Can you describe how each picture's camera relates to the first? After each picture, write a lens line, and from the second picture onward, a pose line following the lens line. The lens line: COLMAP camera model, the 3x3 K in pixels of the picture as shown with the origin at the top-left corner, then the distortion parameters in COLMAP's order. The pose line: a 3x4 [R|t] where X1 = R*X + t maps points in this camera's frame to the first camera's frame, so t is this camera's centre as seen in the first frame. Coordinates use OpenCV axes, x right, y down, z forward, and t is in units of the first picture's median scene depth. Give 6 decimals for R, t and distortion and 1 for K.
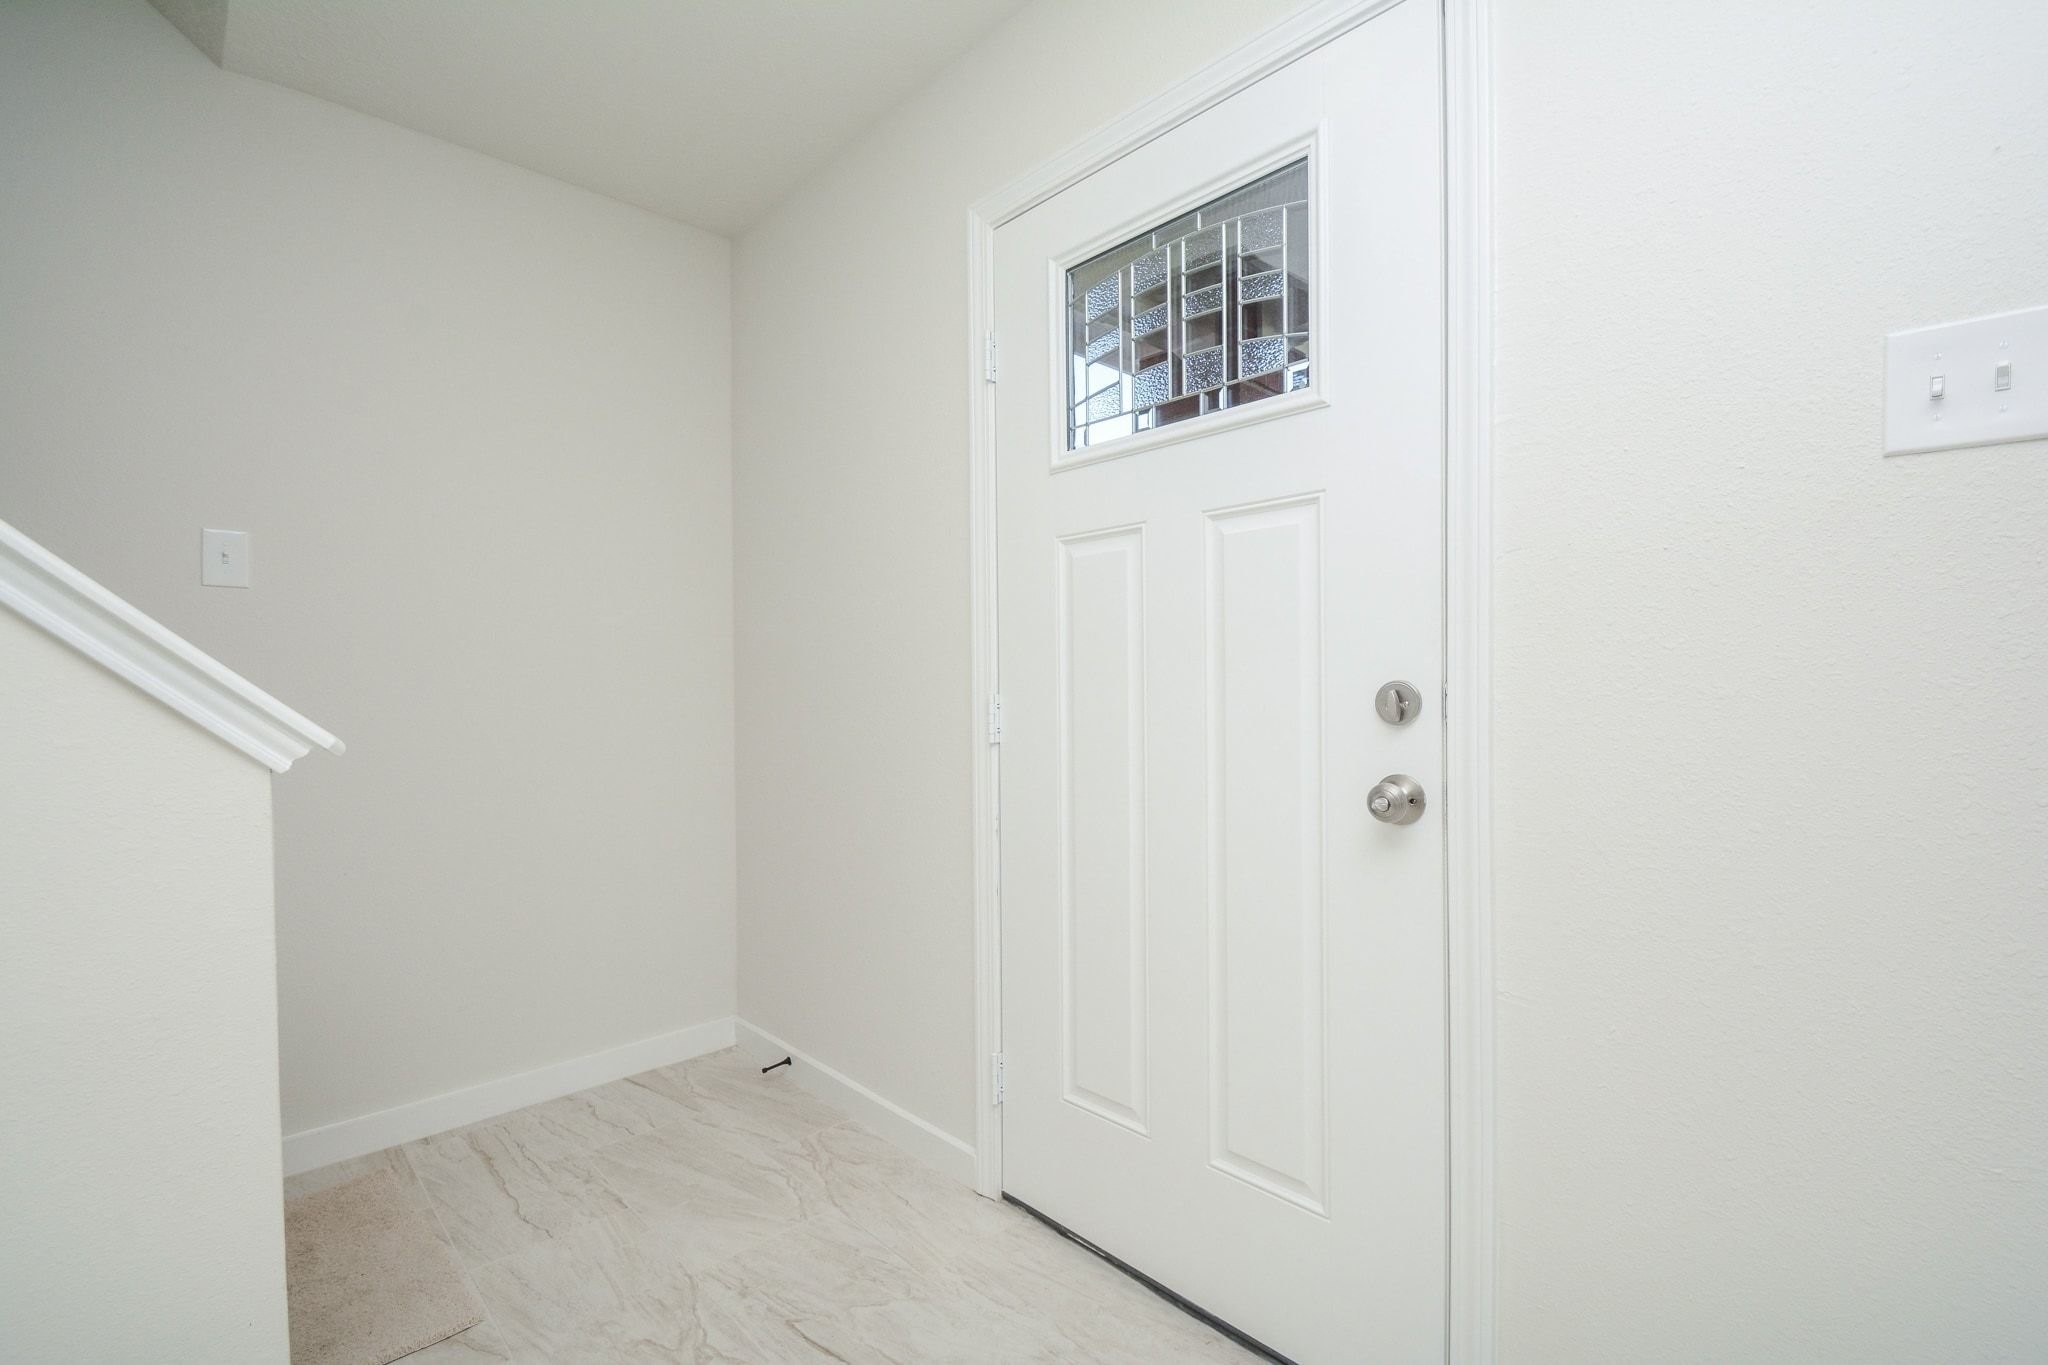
lens RADIAL K [[916.7, 0, 987.3], [0, 916.7, 700.3], [0, 0, 1]] dist [0.010563, -0.001319]
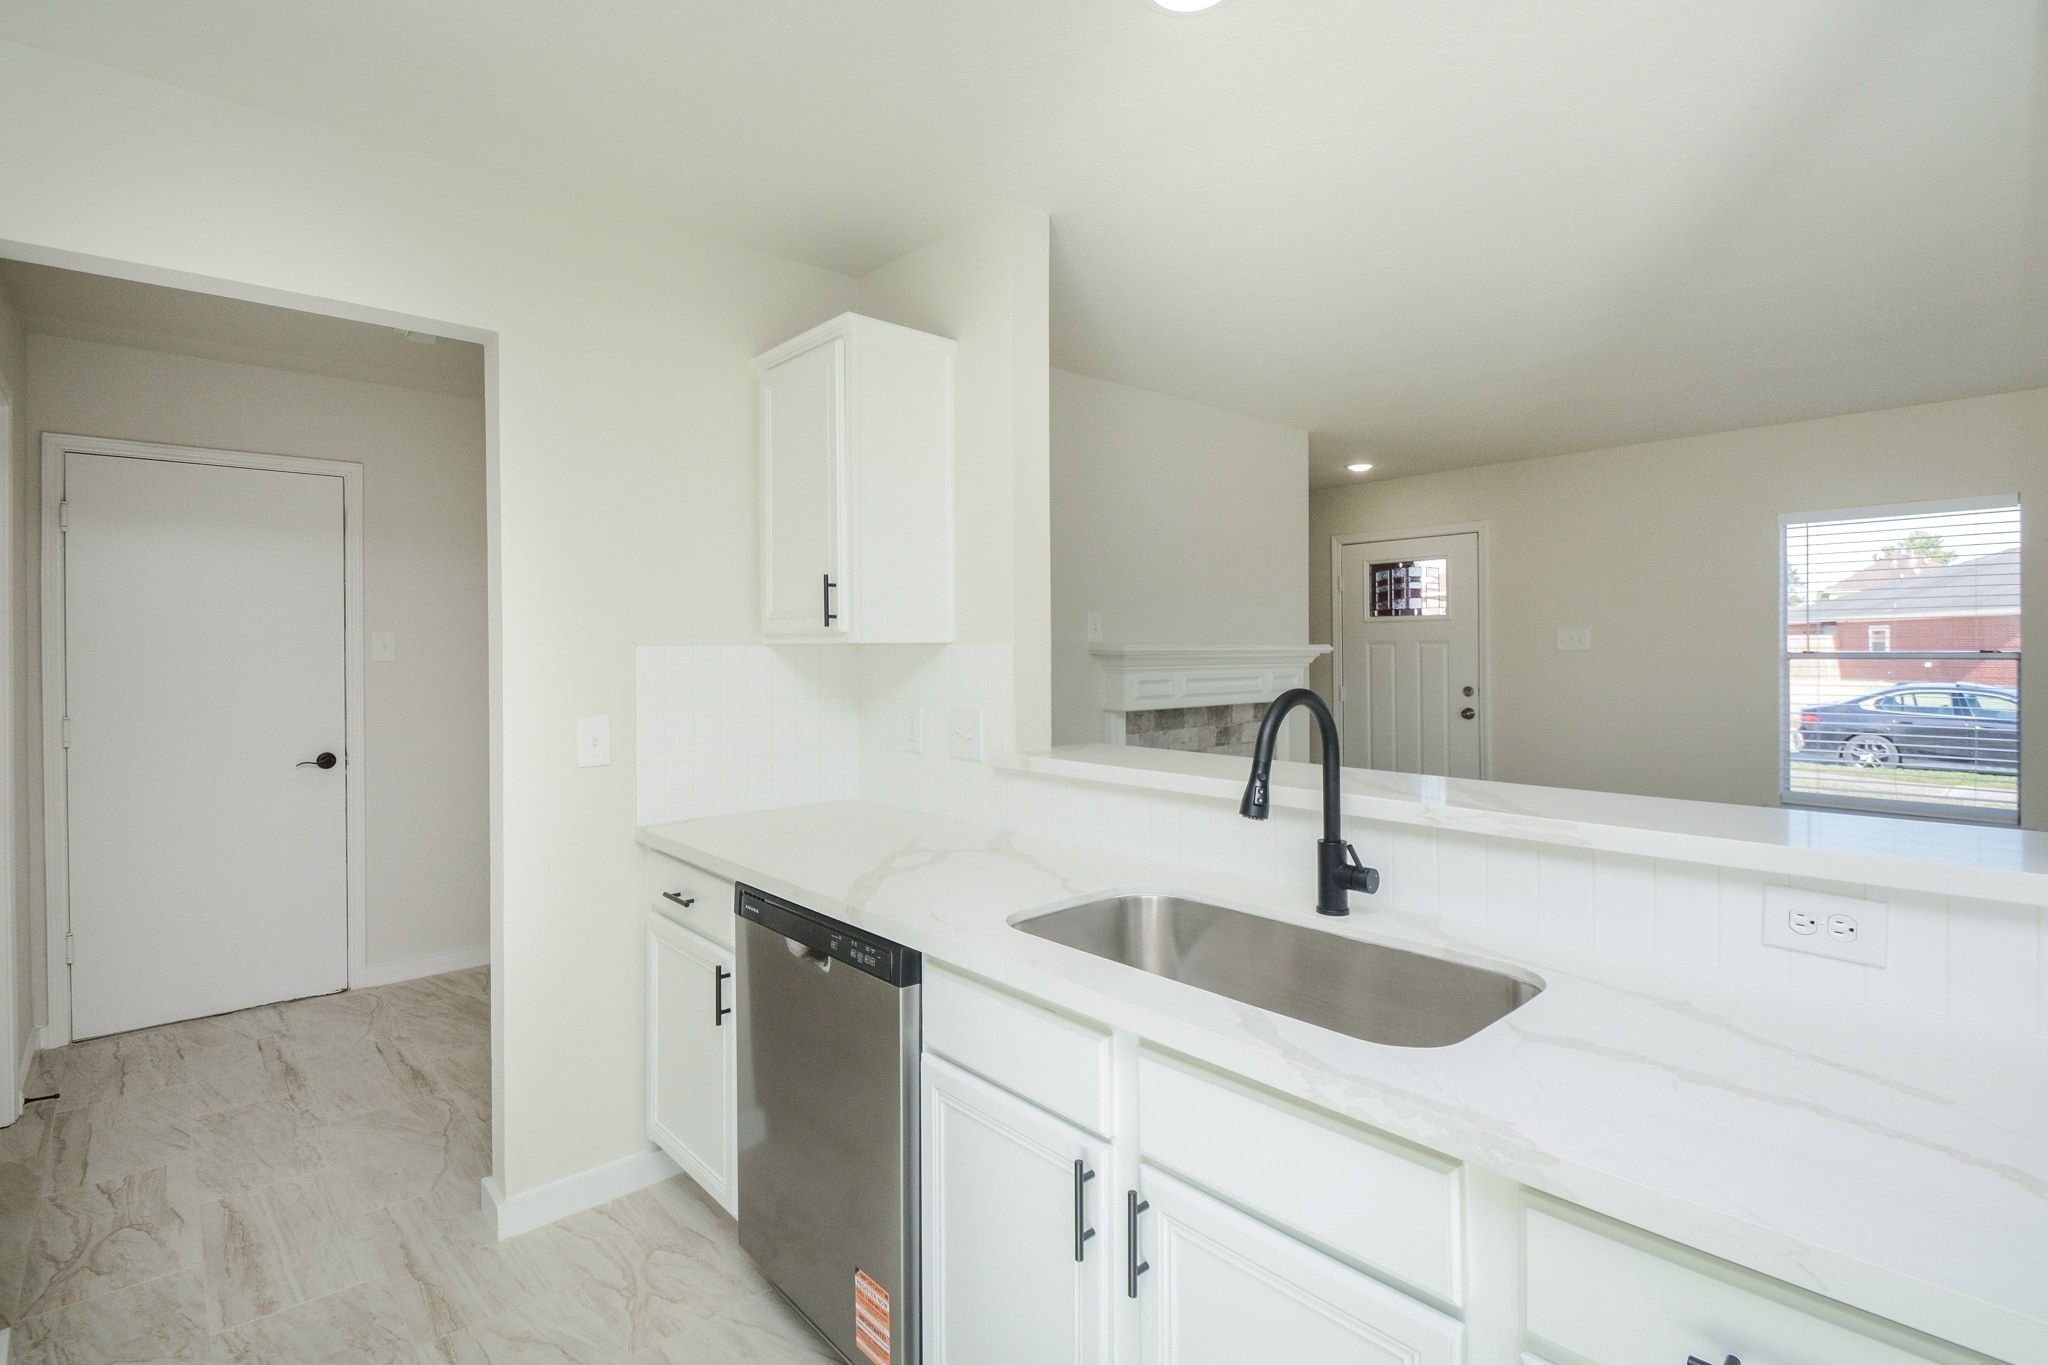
lens RADIAL K [[976.3, 0, 996.0], [0, 976.3, 651.5], [0, 0, 1]] dist [0.020930, -0.001058]
pose [[0.999972, -0.001519, -0.007361, -1.318212], [0.001429, 0.999924, -0.012243, -0.097957], [0.007379, 0.012233, 0.999898, -2.752993]]
